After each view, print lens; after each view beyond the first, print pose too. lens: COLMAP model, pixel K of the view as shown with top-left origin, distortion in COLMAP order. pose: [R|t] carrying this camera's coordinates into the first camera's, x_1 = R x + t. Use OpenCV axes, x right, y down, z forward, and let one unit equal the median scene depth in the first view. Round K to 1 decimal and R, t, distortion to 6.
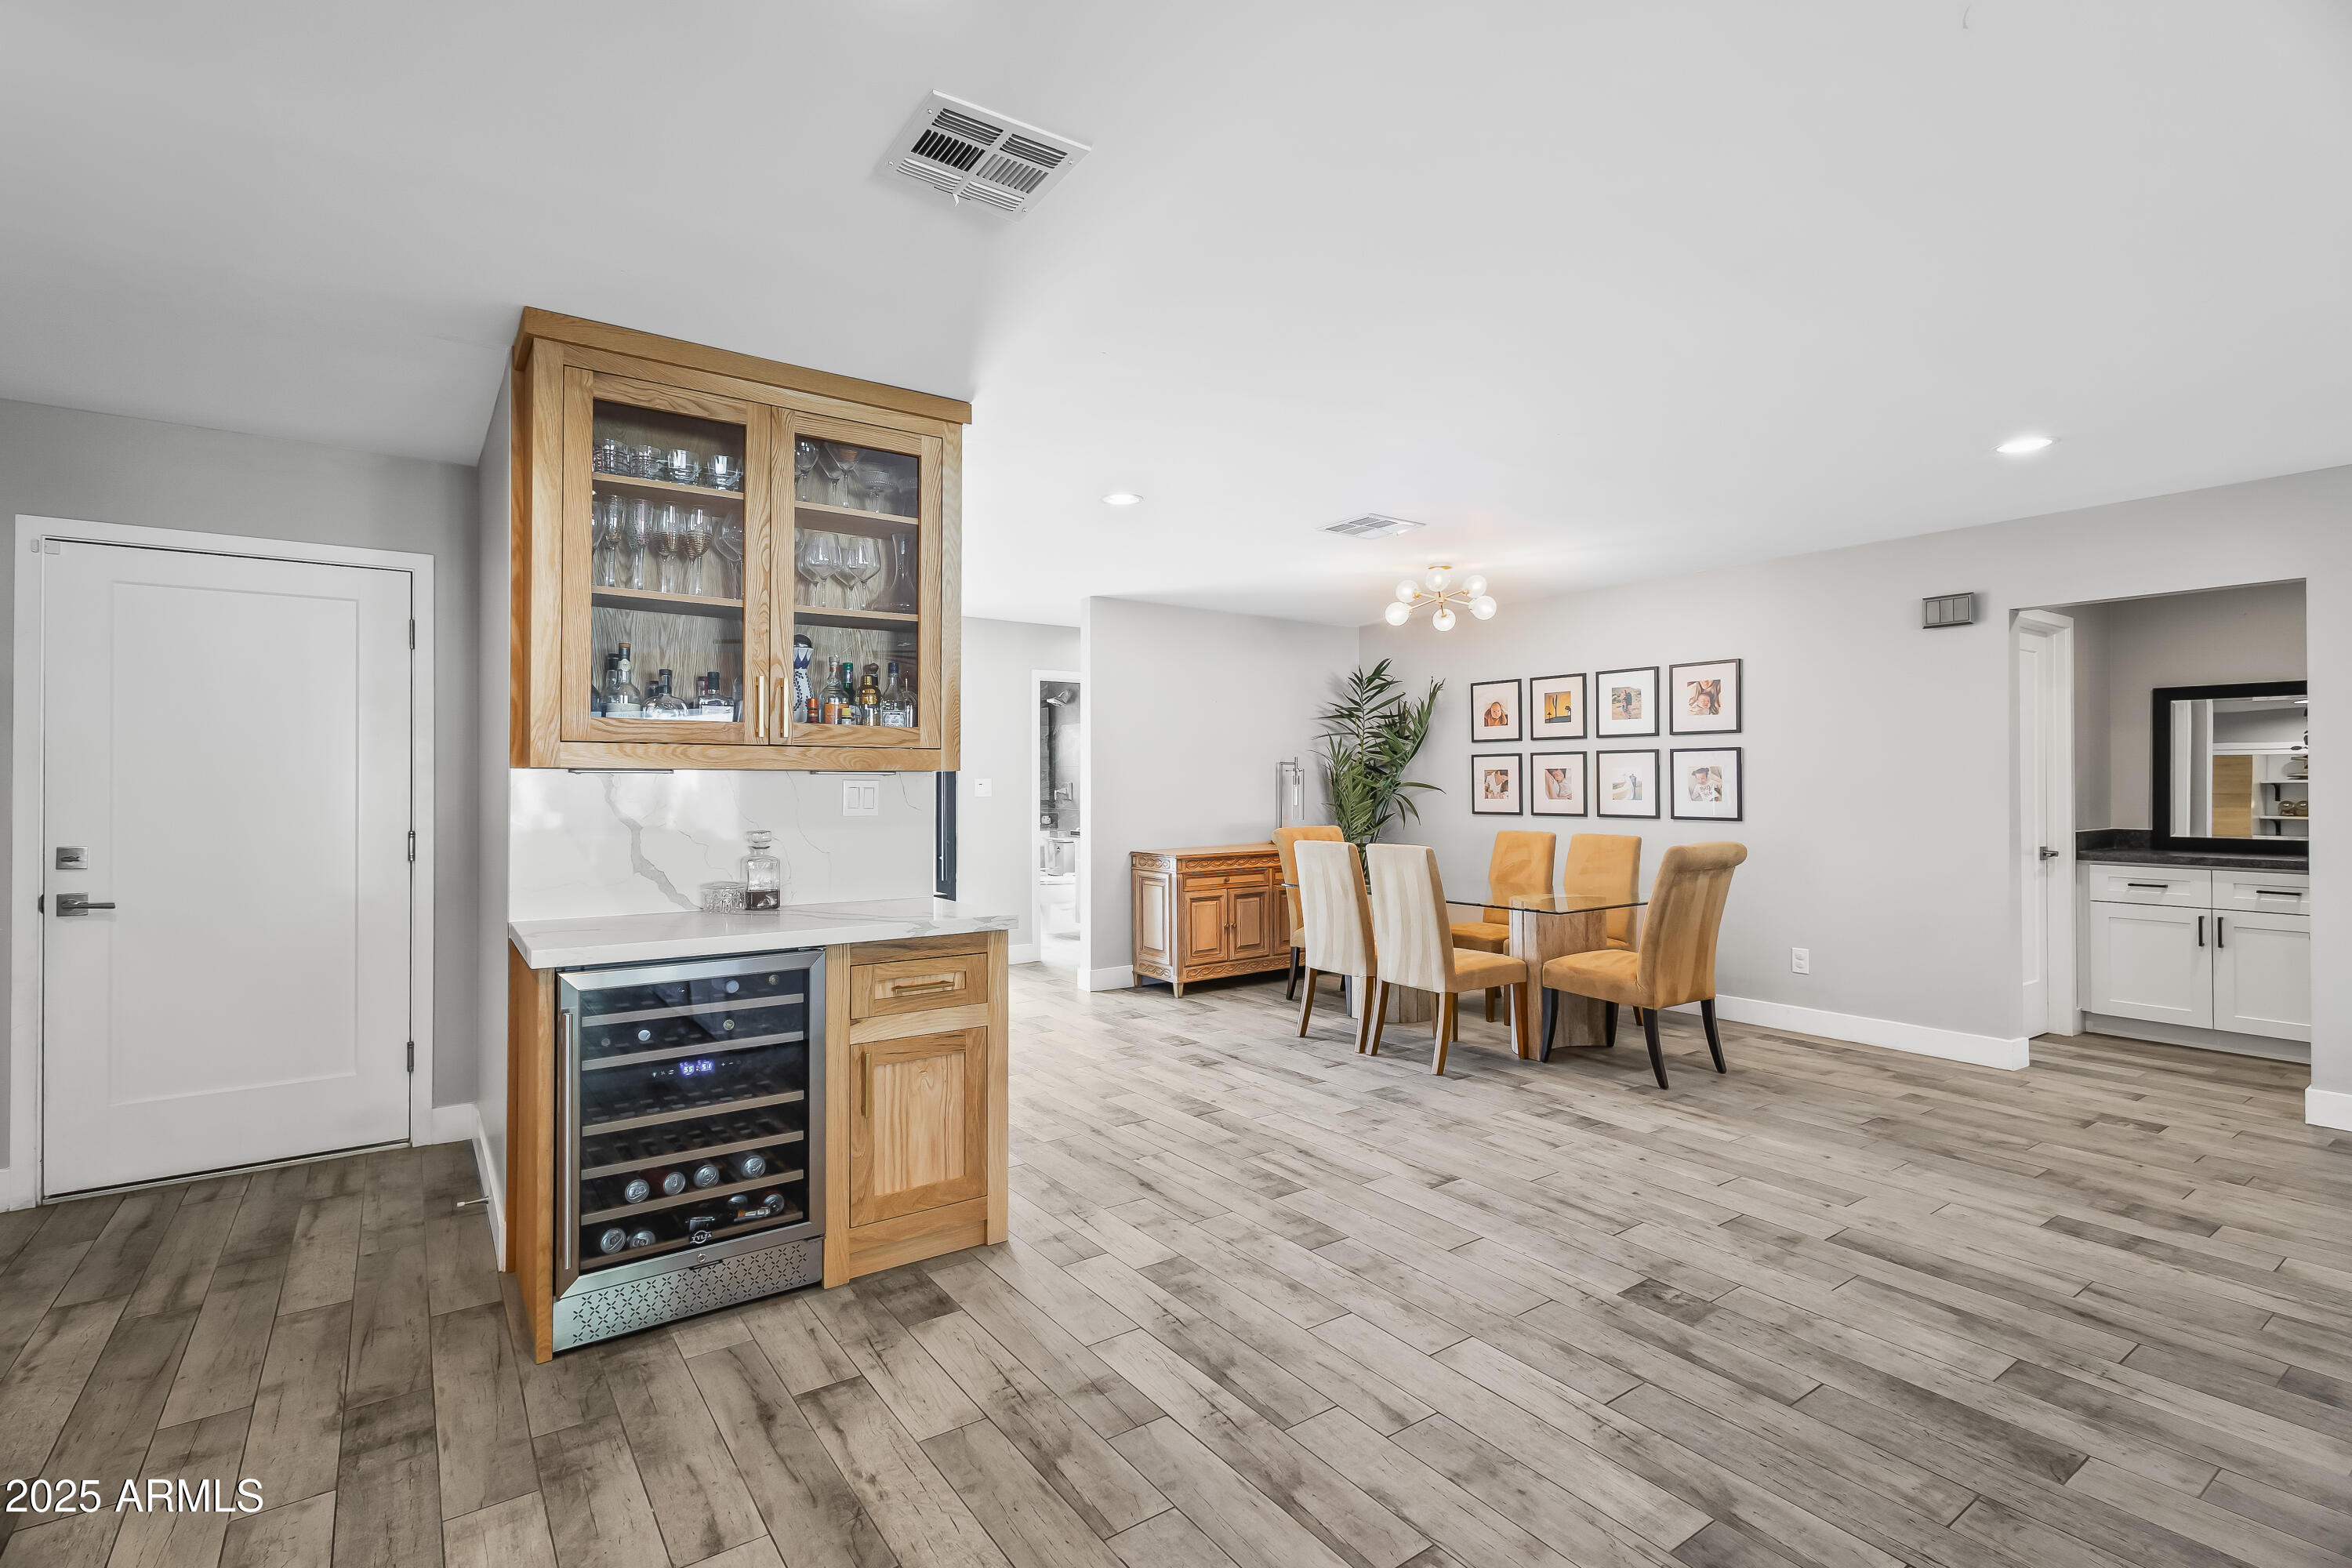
lens RADIAL K [[1108.0, 0, 1170.6], [0, 1108.0, 780.1], [0, 0, 1]] dist [0.016754, -0.006207]
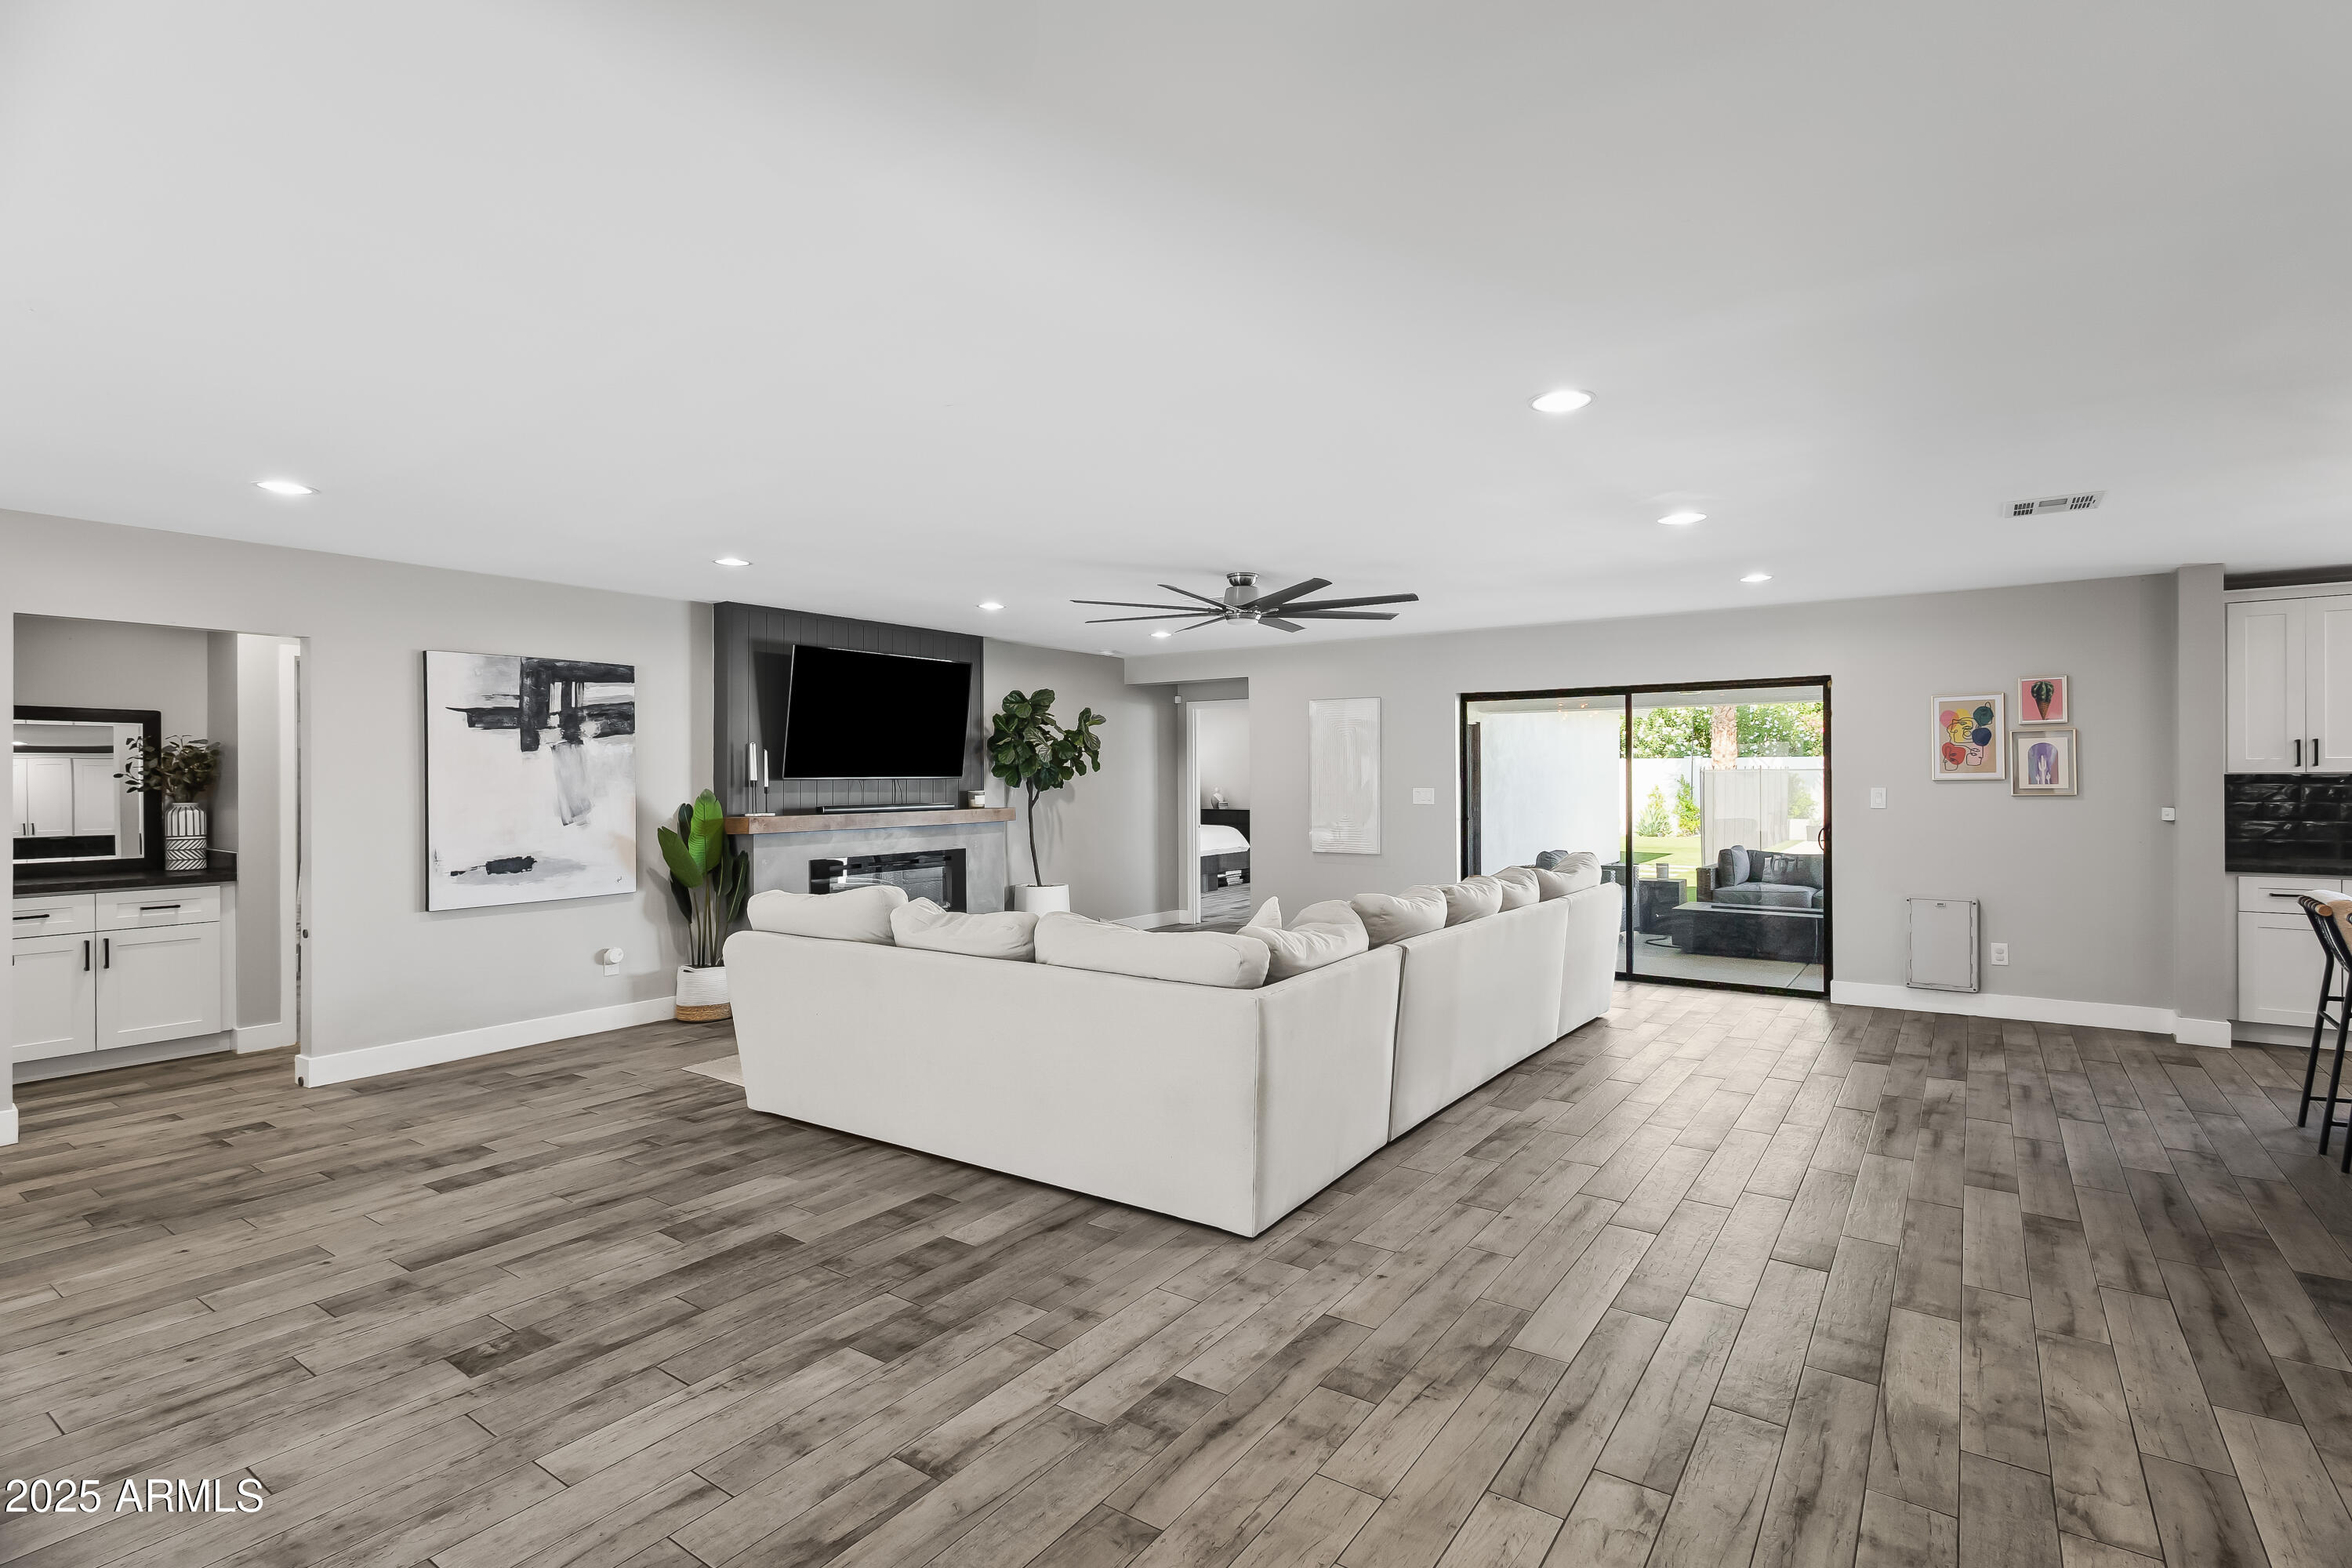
lens RADIAL K [[1108.0, 0, 1217.5], [0, 1108.0, 761.3], [0, 0, 1]] dist [0.016754, -0.006207]
pose [[-0.351460, 0.012598, 0.936118, -0.706872], [0.002624, 0.999919, -0.012471, -0.046047], [-0.936199, -0.001927, -0.351465, 0.734642]]
